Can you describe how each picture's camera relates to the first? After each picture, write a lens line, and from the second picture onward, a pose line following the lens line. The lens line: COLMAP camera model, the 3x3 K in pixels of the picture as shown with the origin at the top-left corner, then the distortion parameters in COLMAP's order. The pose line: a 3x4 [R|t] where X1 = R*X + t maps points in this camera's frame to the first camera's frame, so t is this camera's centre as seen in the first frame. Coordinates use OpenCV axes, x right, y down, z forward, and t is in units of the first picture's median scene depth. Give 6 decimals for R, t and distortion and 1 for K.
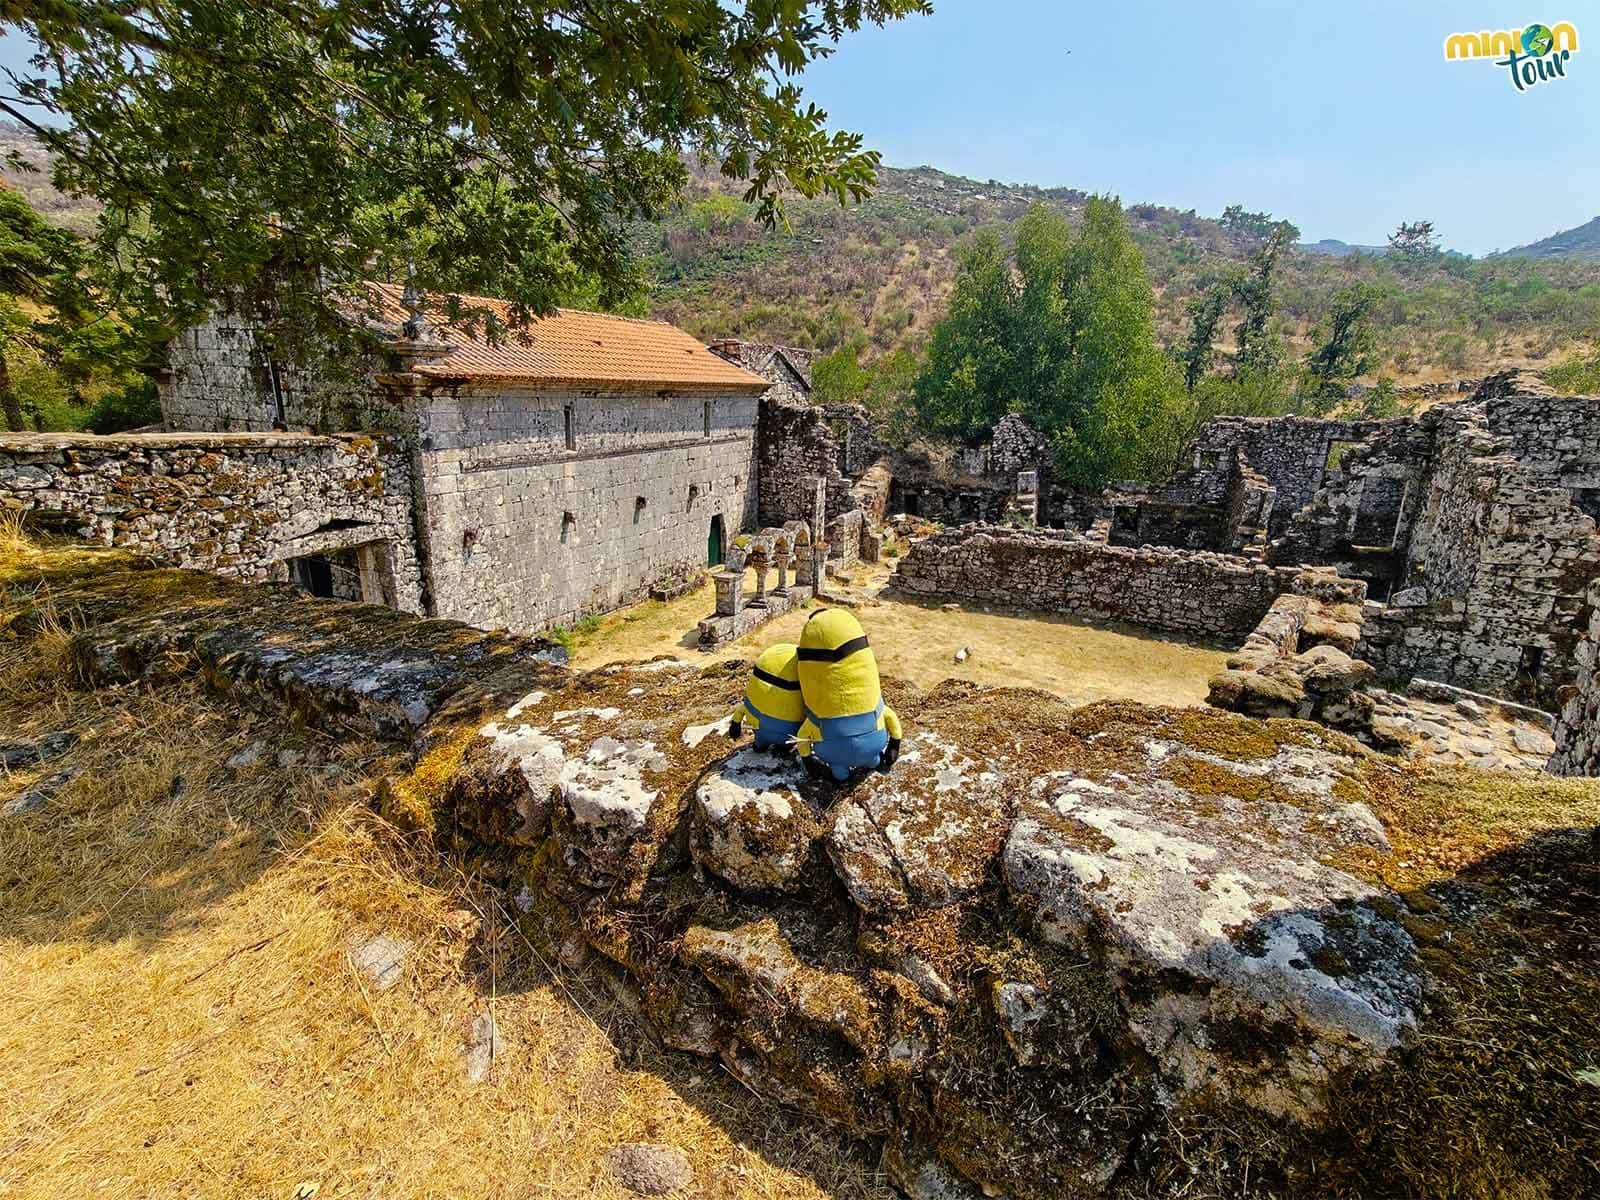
lens RADIAL K [[748.8, 0, 801.6], [0, 748.8, 593.6], [0, 0, 1]] dist [-0.000554, -0.000189]
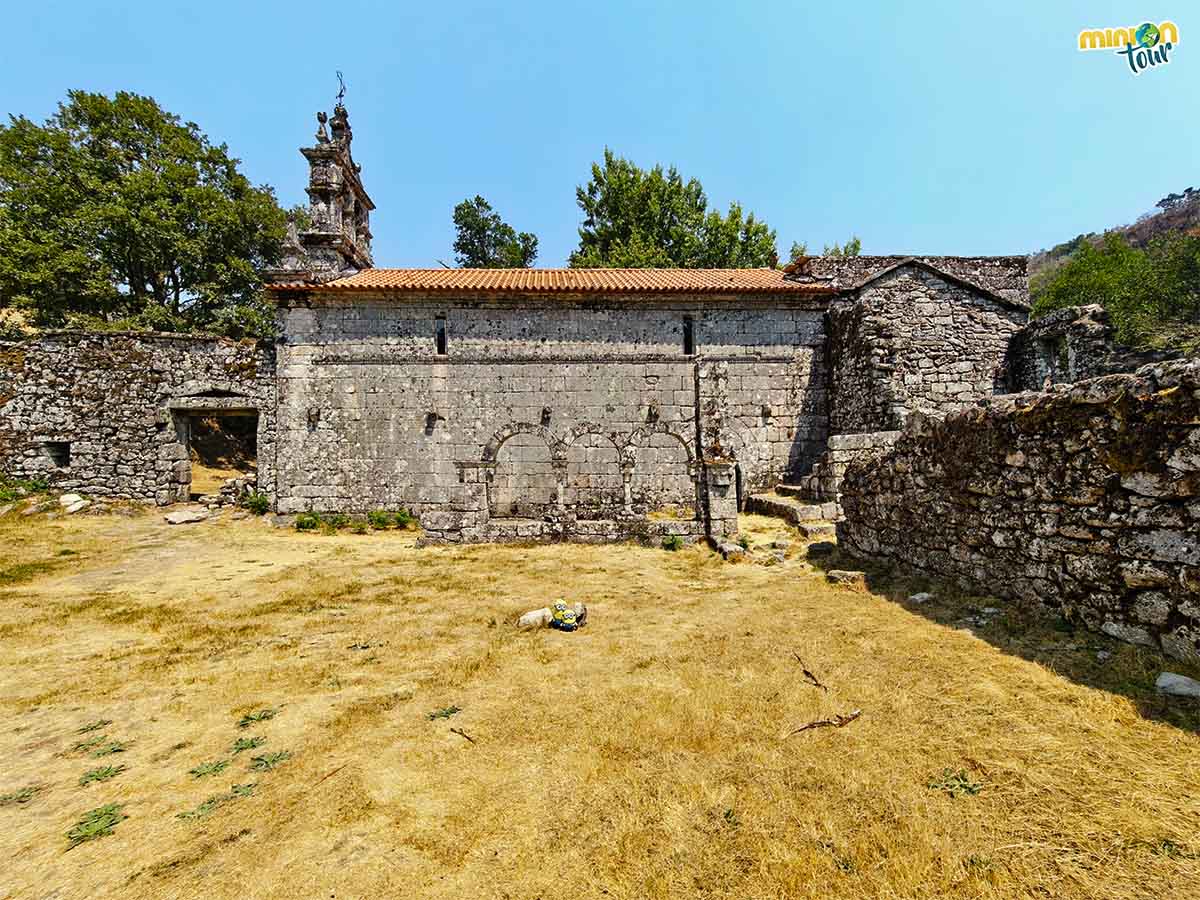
lens RADIAL K [[561.6, 0, 605.8], [0, 561.6, 453.5], [0, 0, 1]] dist [-0.000554, -0.000189]
pose [[0.458351, -0.052447, -0.887222, 0.629600], [-0.202902, 0.965721, -0.161909, 0.043270], [0.865300, 0.254231, 0.431998, 1.043941]]
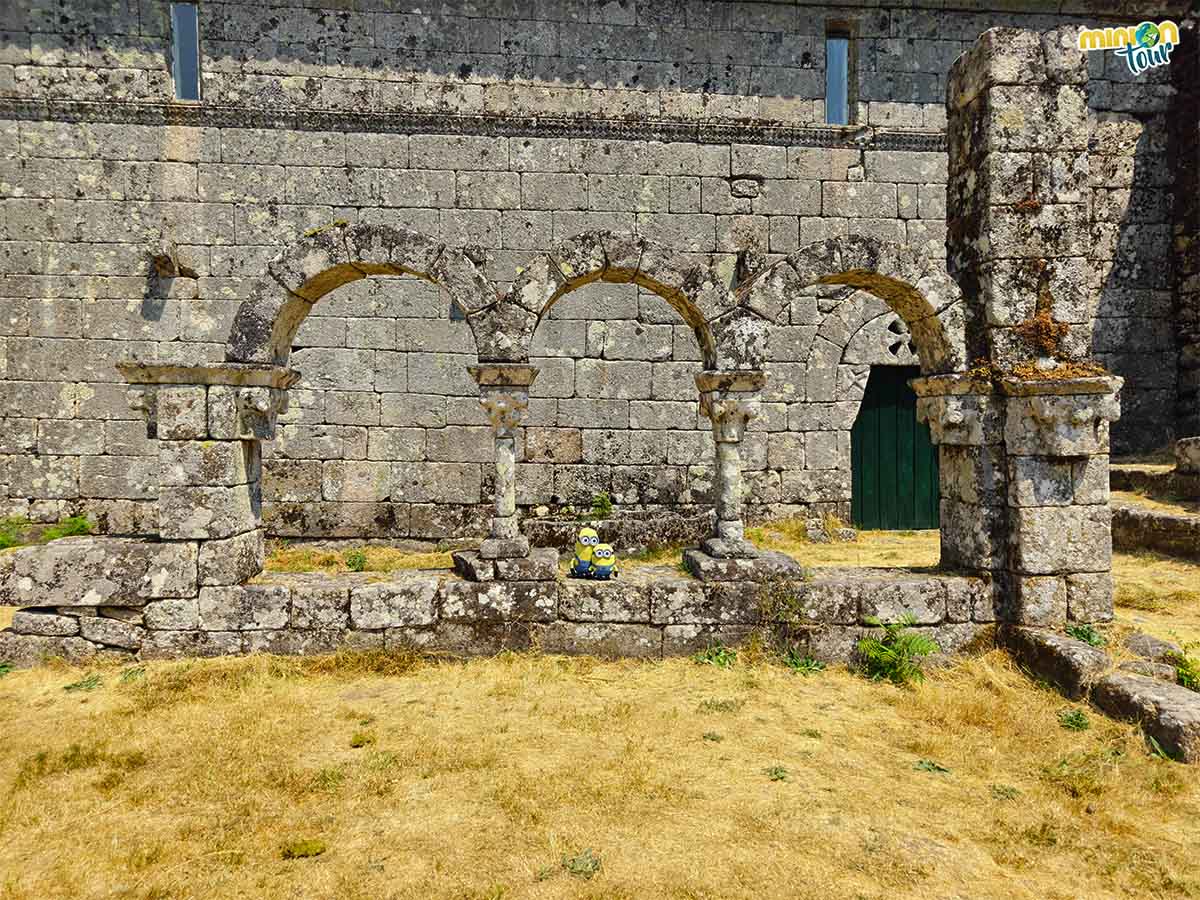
lens RADIAL K [[825.8, 0, 598.2], [0, 825.8, 445.2], [0, 0, 1]] dist [0.025112, -0.006234]
pose [[0.481128, -0.015141, -0.876520, 0.232236], [-0.209171, 0.968990, -0.131554, 0.007294], [0.851331, 0.246637, 0.463041, 1.207834]]
